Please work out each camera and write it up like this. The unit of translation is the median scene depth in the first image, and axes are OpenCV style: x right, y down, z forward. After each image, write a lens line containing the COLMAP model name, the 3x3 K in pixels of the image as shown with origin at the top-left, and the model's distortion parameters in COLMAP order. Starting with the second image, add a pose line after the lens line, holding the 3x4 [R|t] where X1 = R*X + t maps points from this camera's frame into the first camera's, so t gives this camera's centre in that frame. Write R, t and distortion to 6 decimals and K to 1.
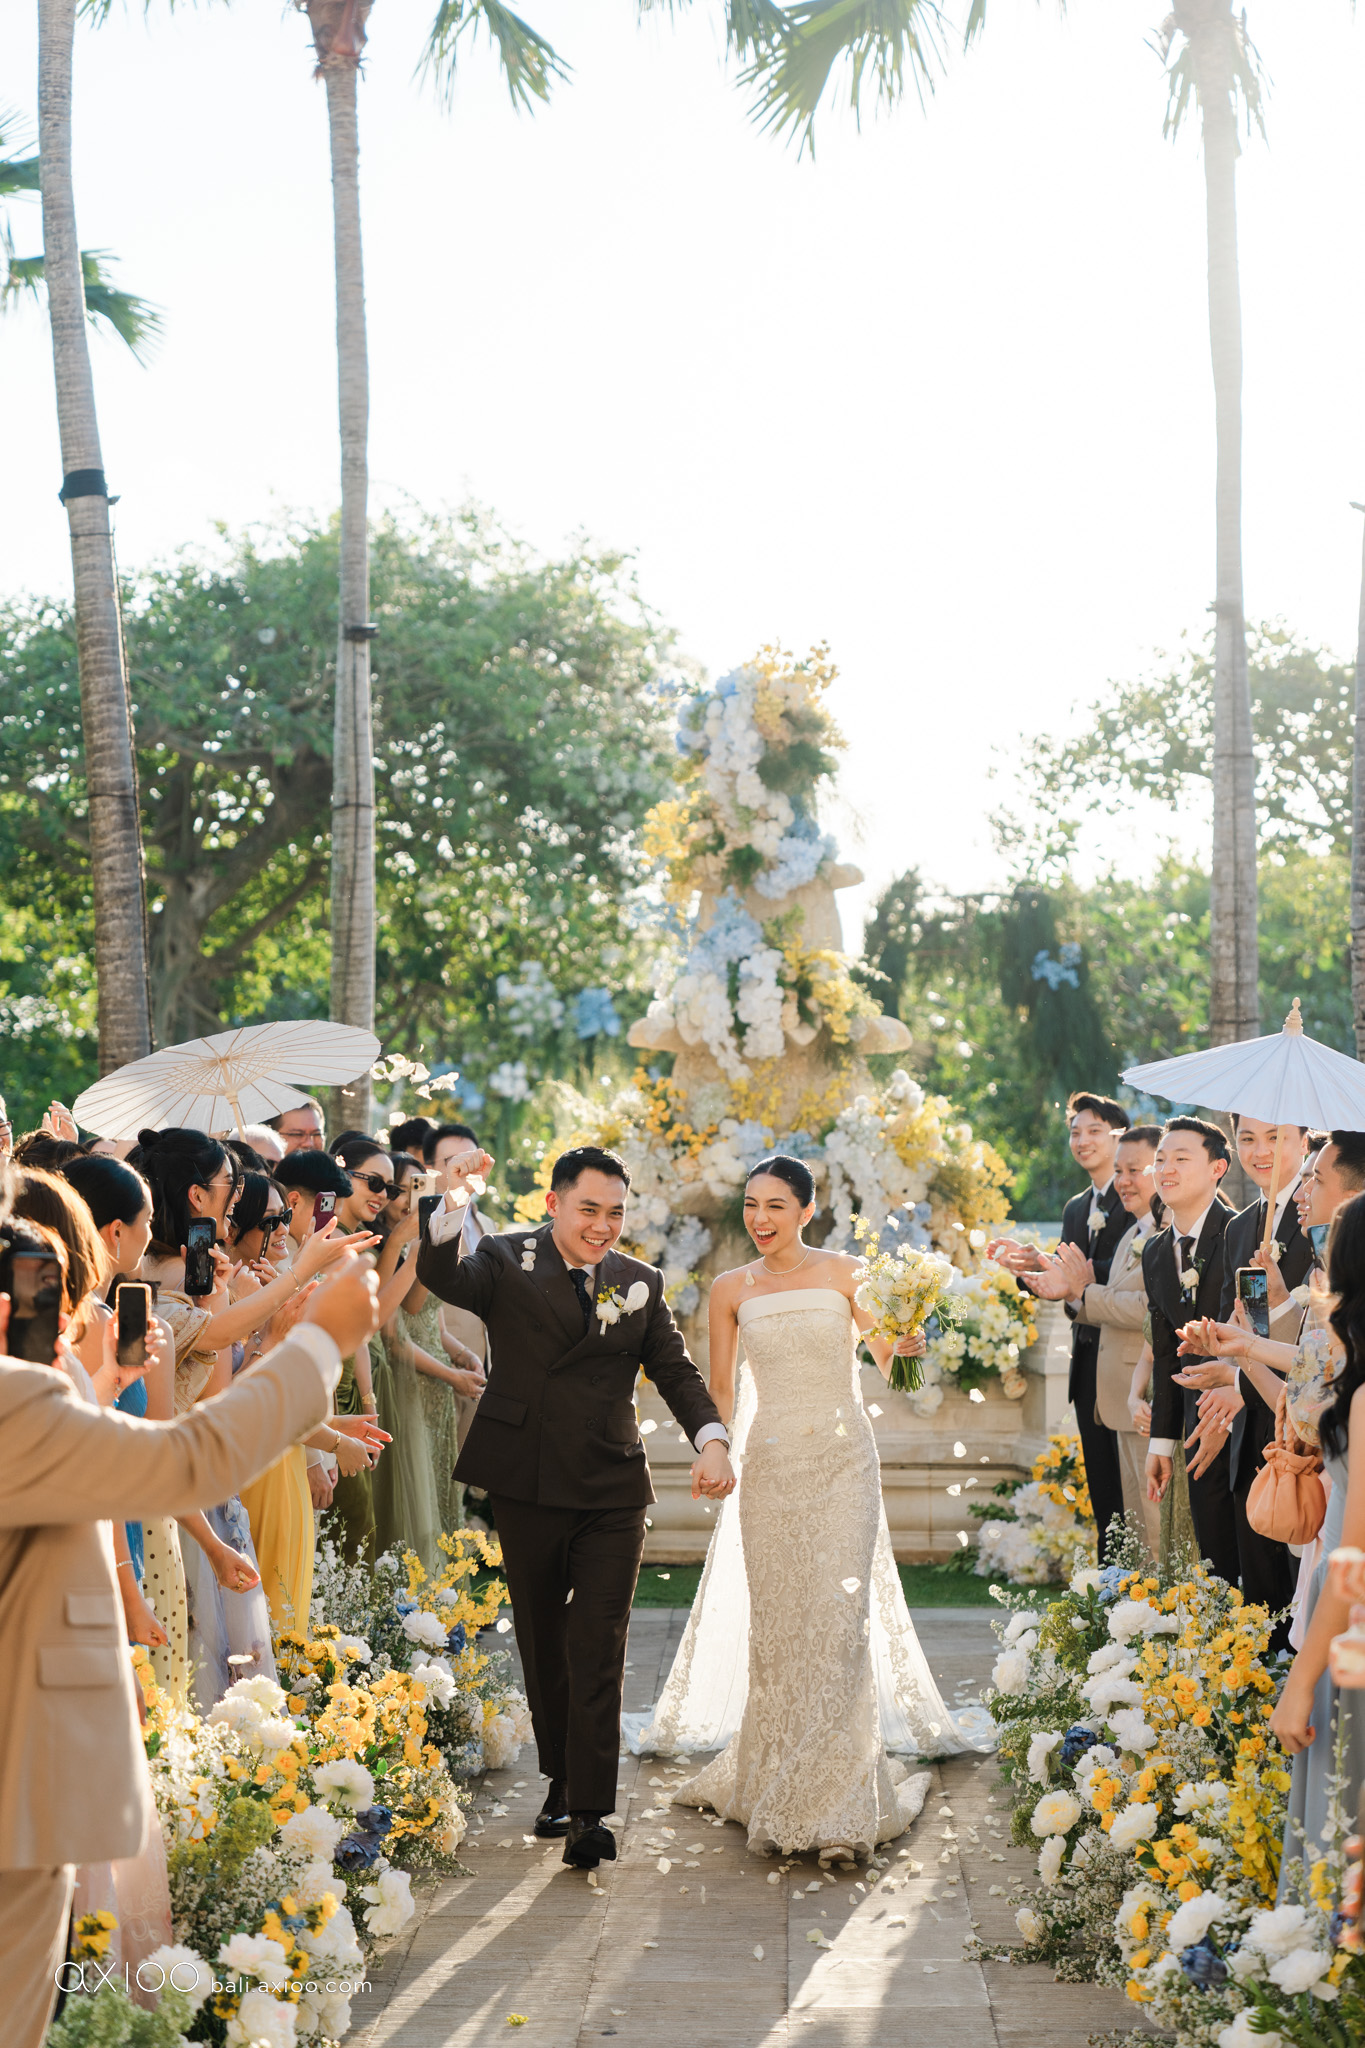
lens RADIAL K [[3962.2, 0, 704.6], [0, 3962.2, 1021.8], [0, 0, 1]] dist [0.104983, 0.000000]
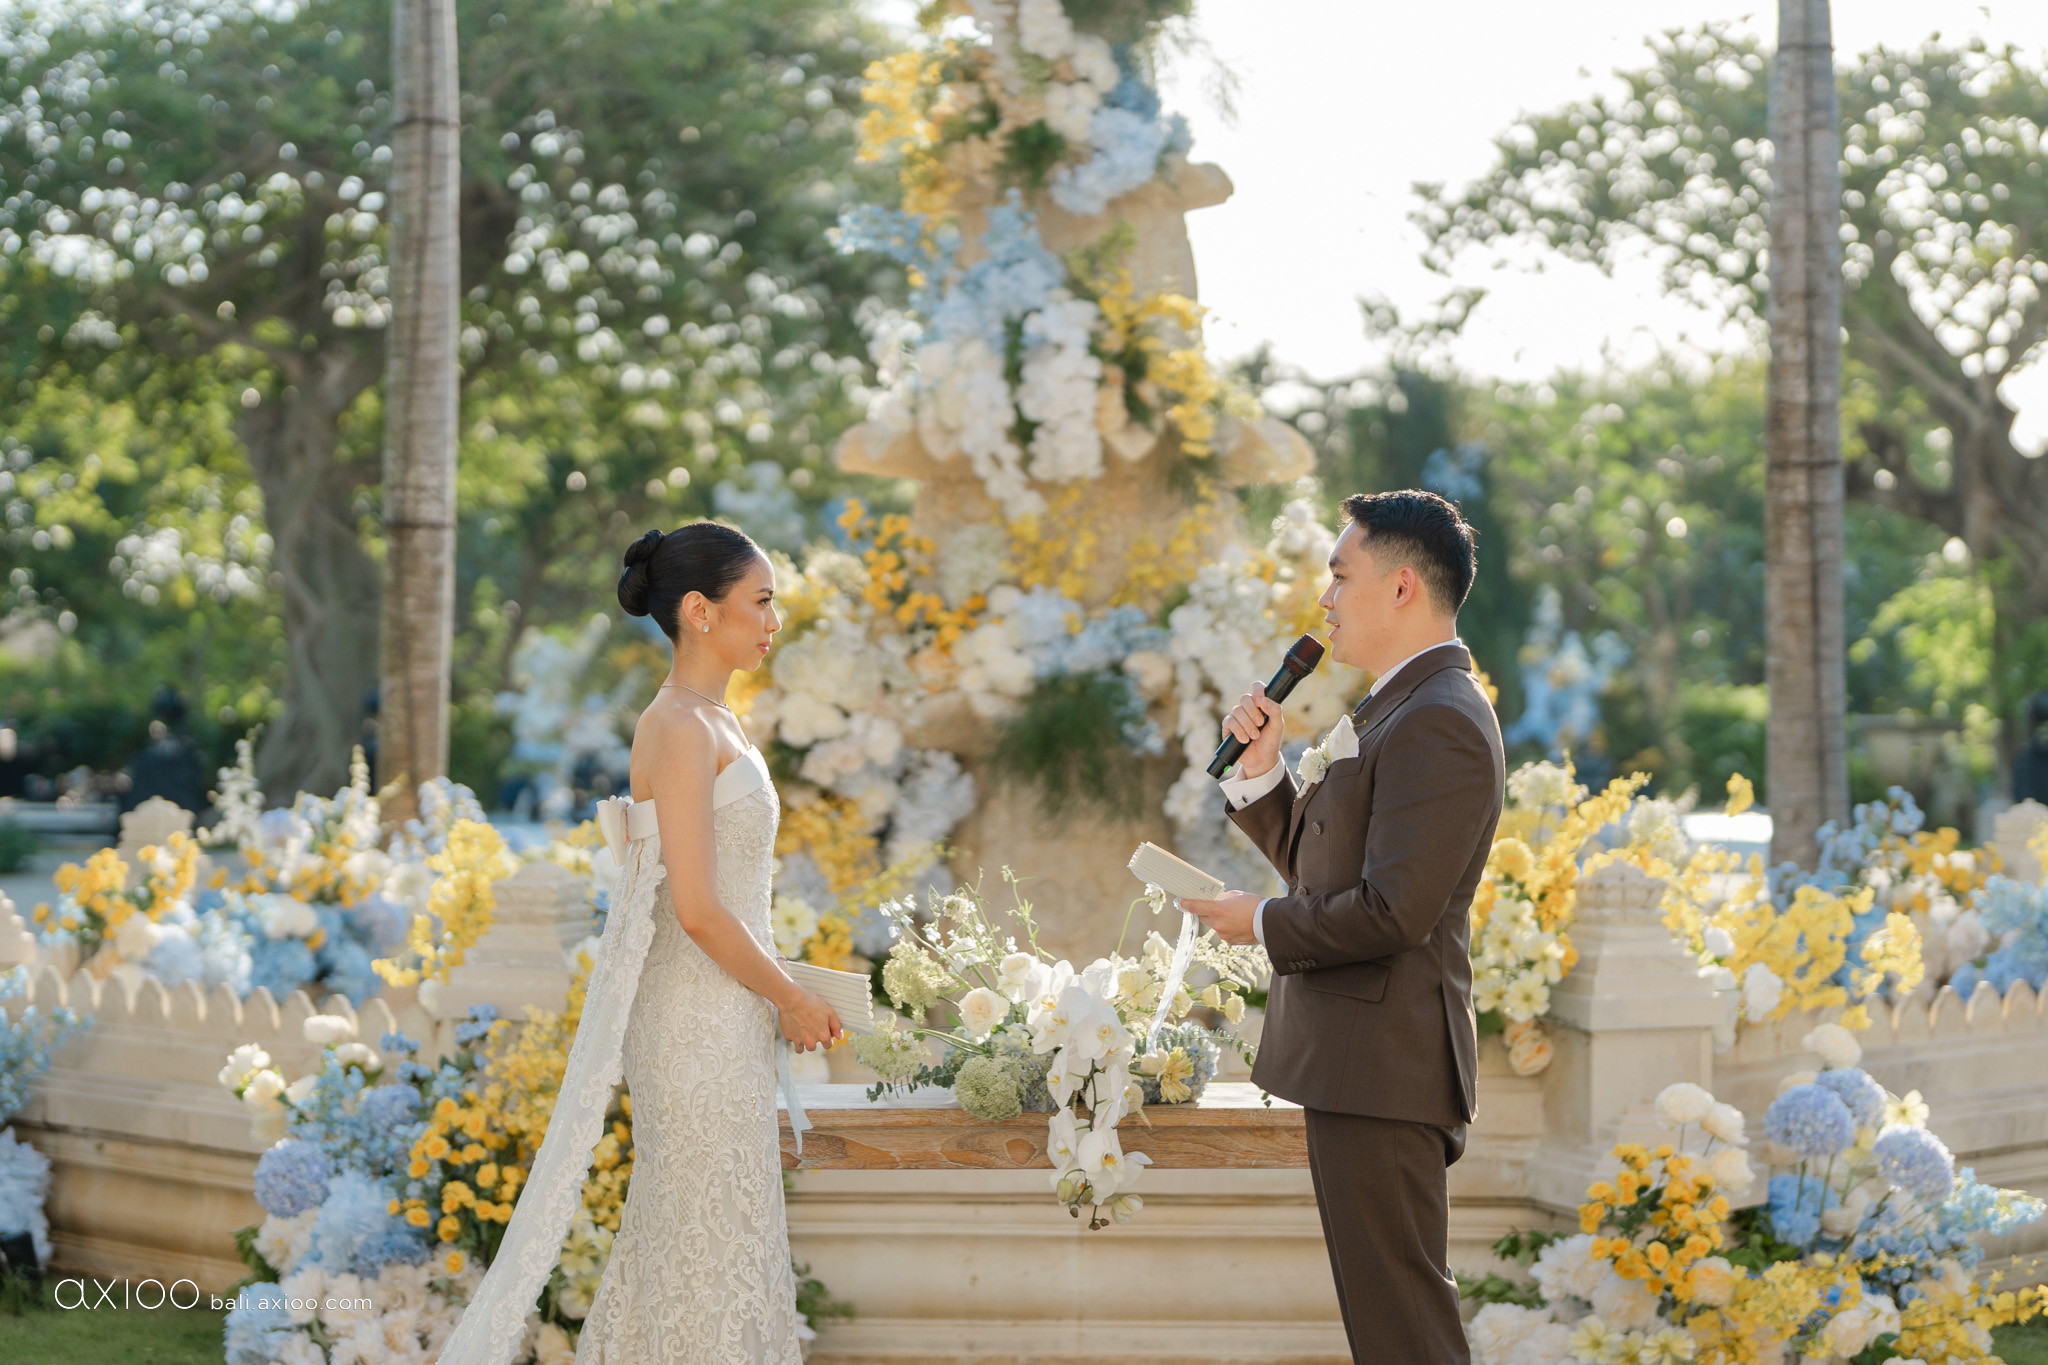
lens RADIAL K [[4386.2, 0, 1014.1], [0, 4386.2, 682.5], [0, 0, 1]] dist [-0.080114, 0.000000]
pose [[0.999992, 0.002944, 0.002693, 0.005675], [-0.002989, 0.999852, 0.016935, 0.027695], [-0.002643, -0.016943, 0.999853, 0.351762]]
